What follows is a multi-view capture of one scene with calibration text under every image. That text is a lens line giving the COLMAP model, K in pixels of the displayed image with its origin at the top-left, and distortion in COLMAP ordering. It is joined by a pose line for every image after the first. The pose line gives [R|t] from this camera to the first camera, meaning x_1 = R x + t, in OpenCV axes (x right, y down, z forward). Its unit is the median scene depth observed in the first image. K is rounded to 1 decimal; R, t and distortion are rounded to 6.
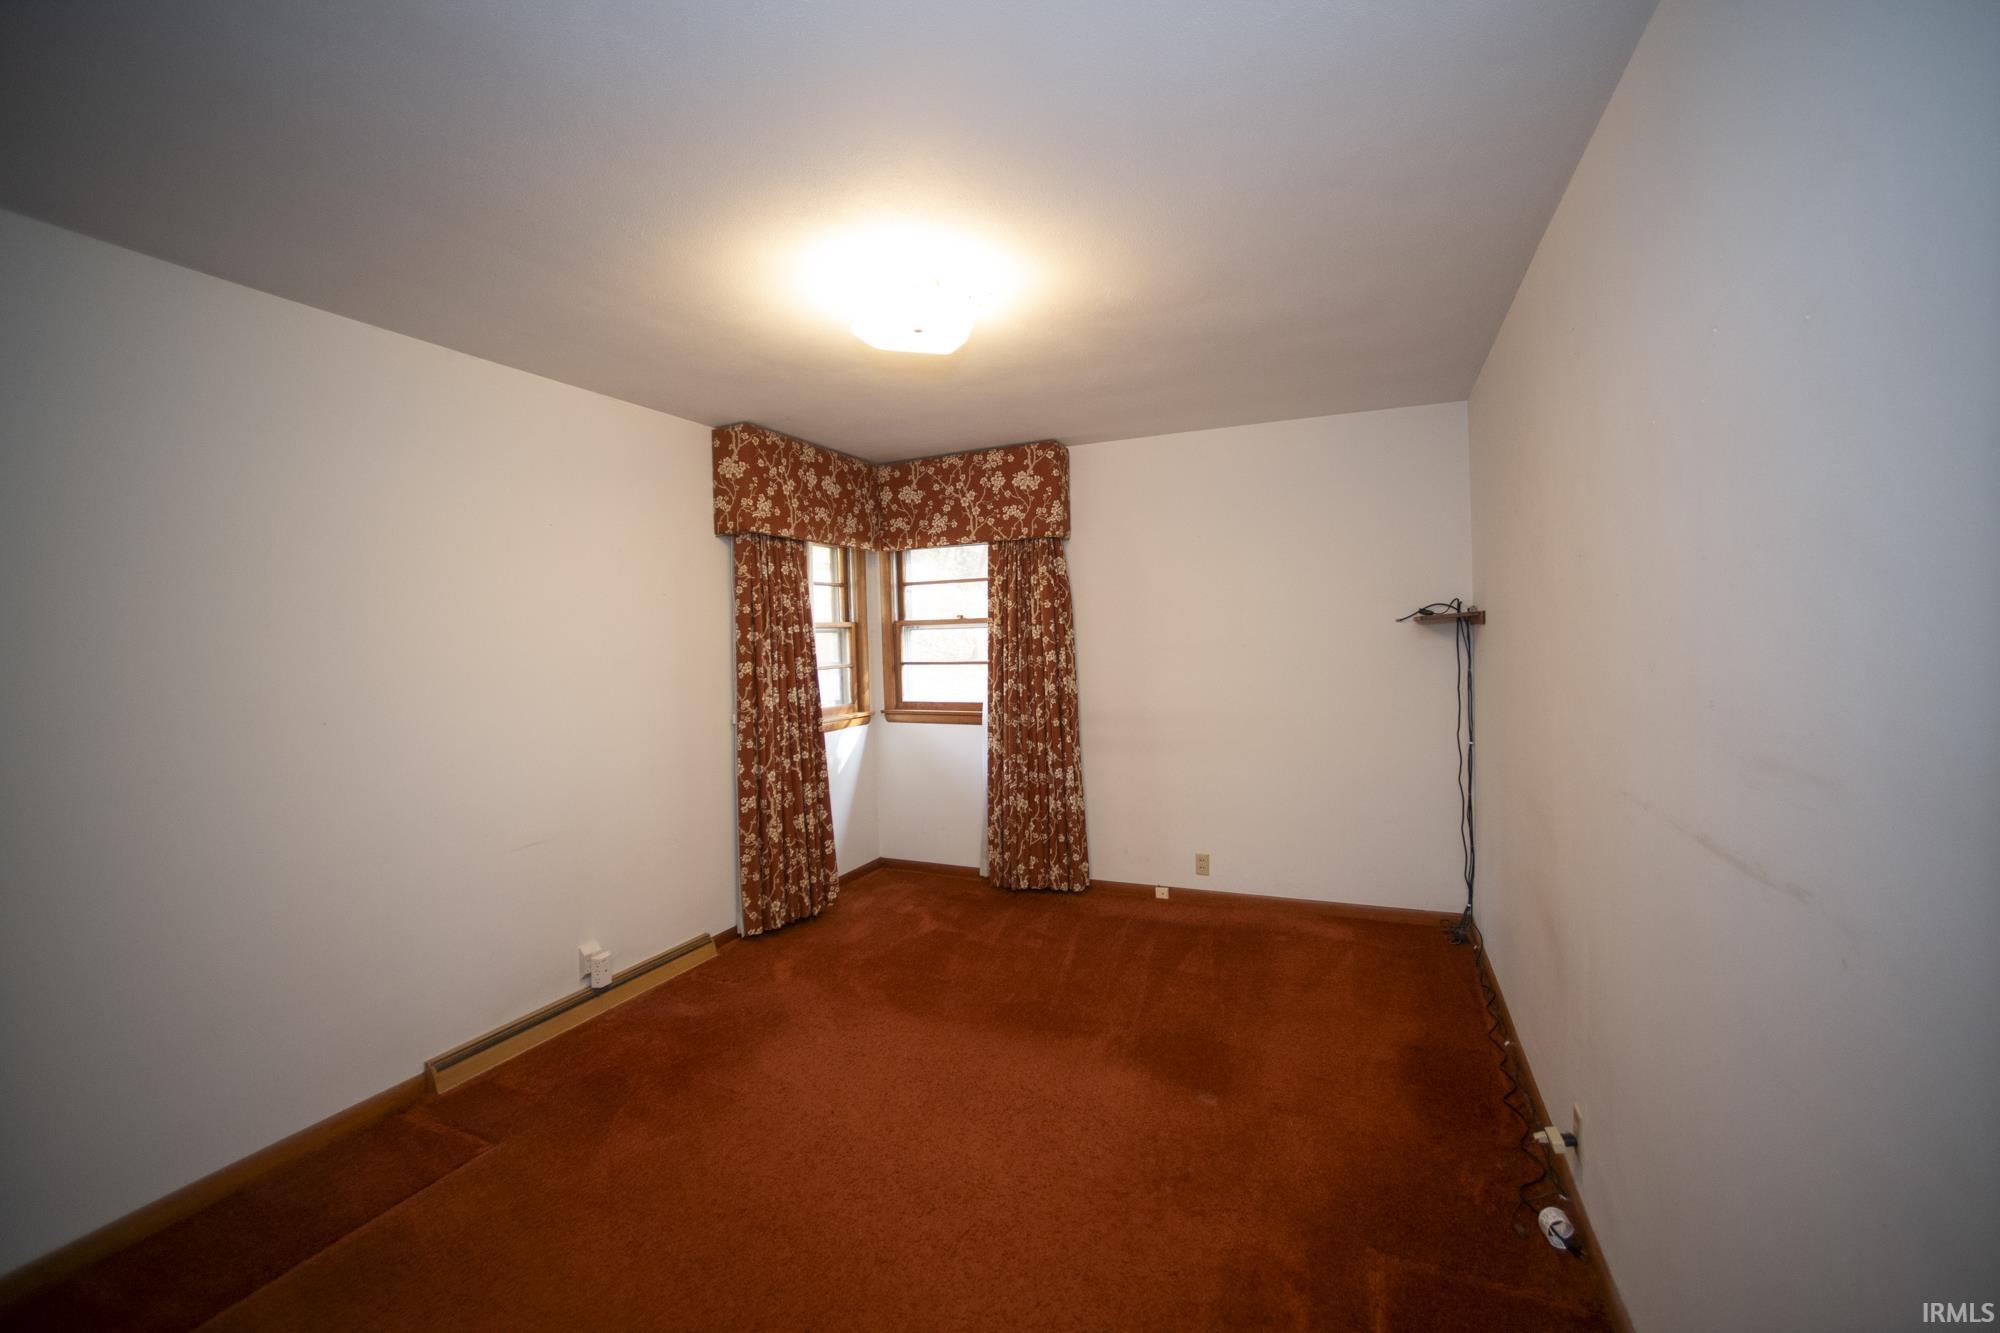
lens RADIAL K [[794.5, 0, 1002.6], [0, 794.5, 661.8], [0, 0, 1]] dist [-0.057885, 0.023363]
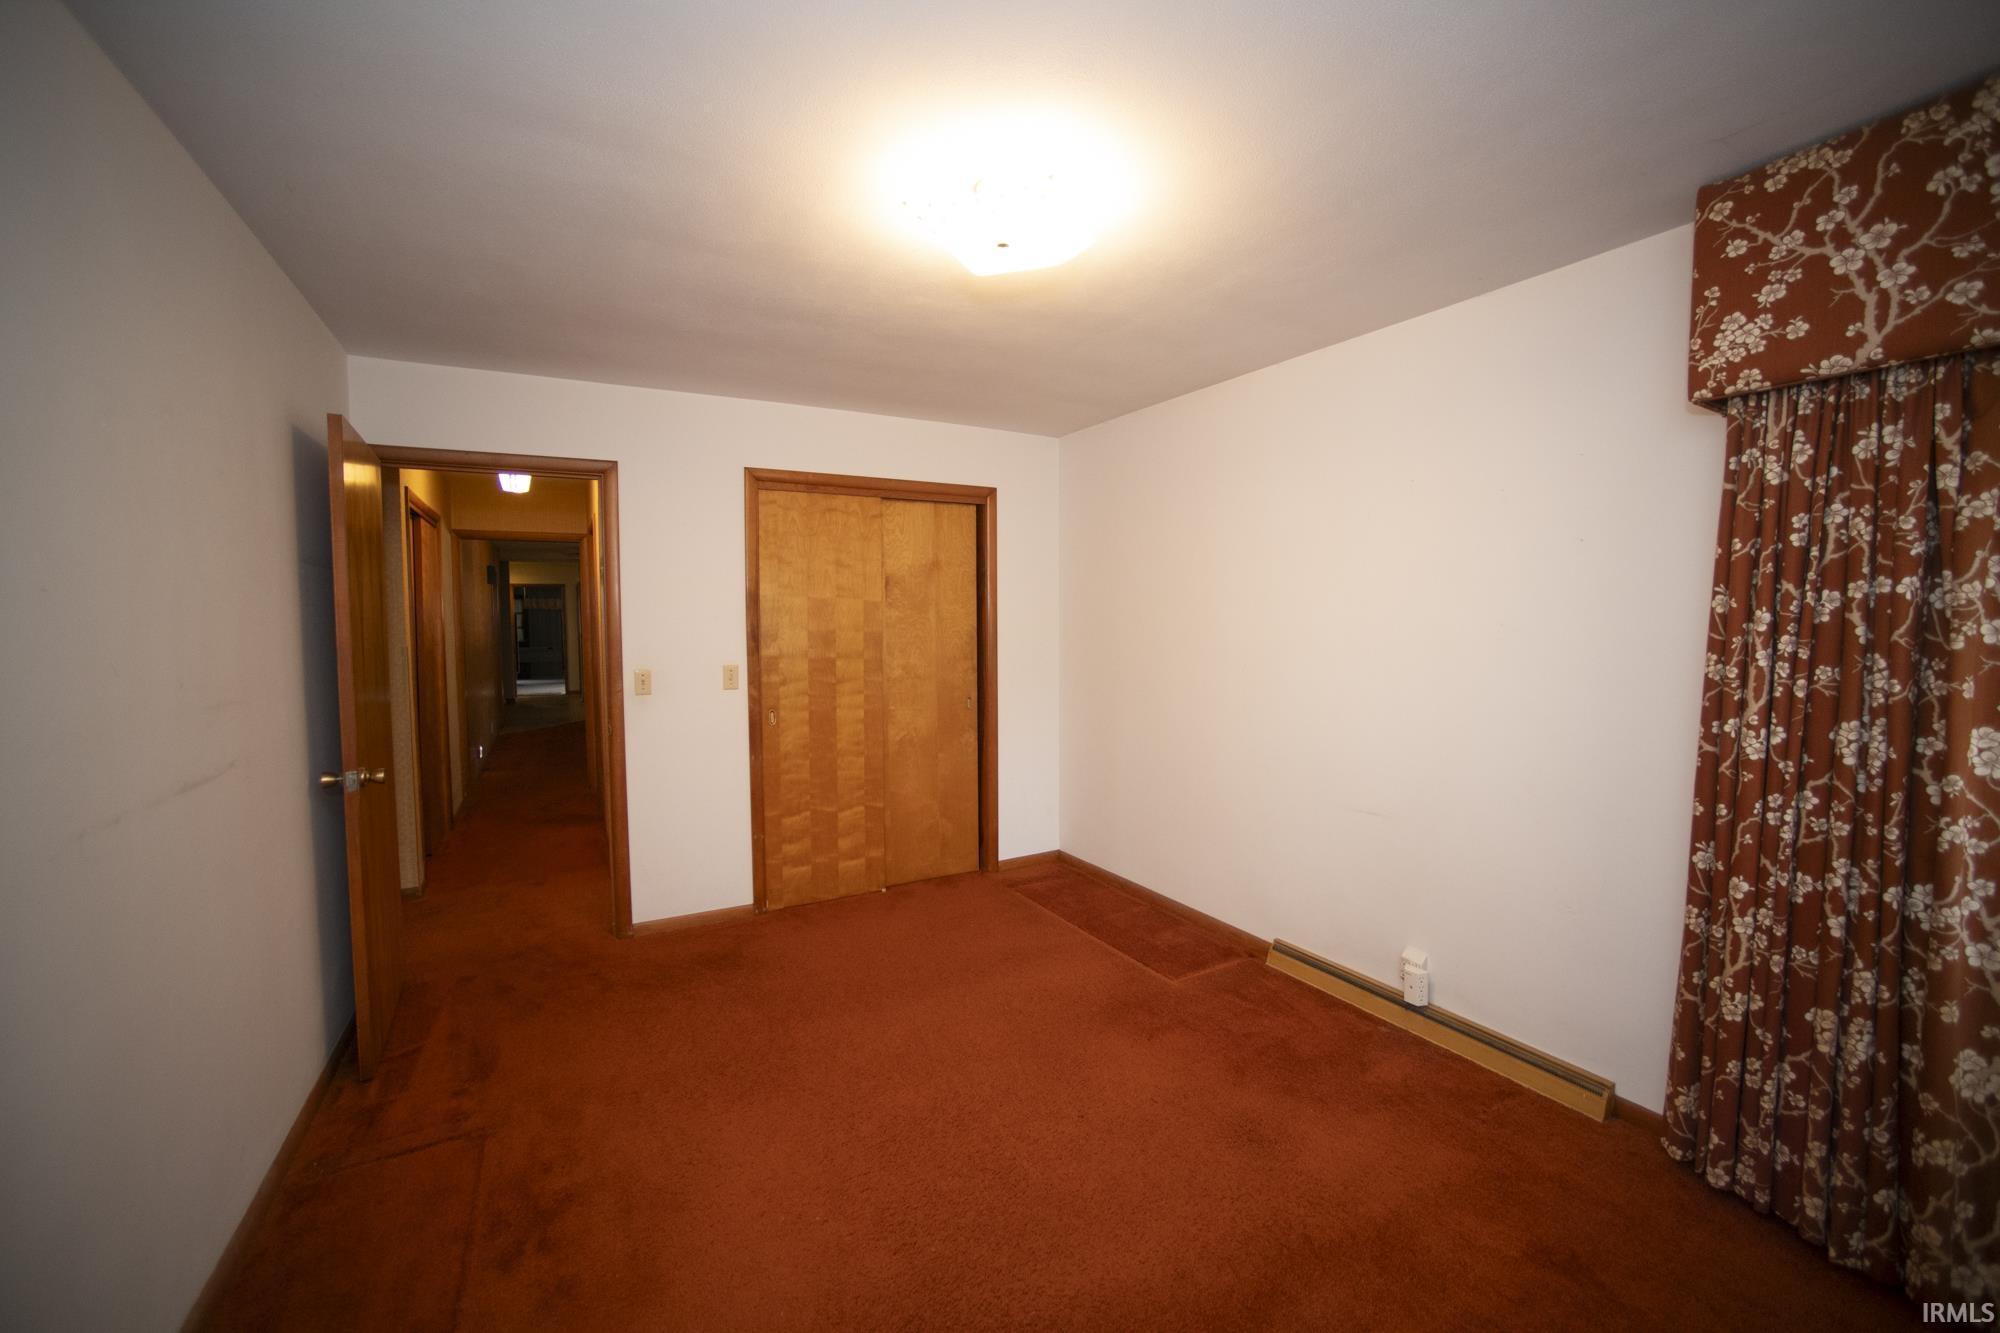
lens RADIAL K [[794.5, 0, 1002.6], [0, 794.5, 661.8], [0, 0, 1]] dist [-0.057885, 0.023363]
pose [[-0.583195, 0.074627, -0.808897, 0.357028], [-0.007936, 0.995200, 0.097536, -0.039240], [0.812294, 0.063301, -0.579804, 0.907990]]
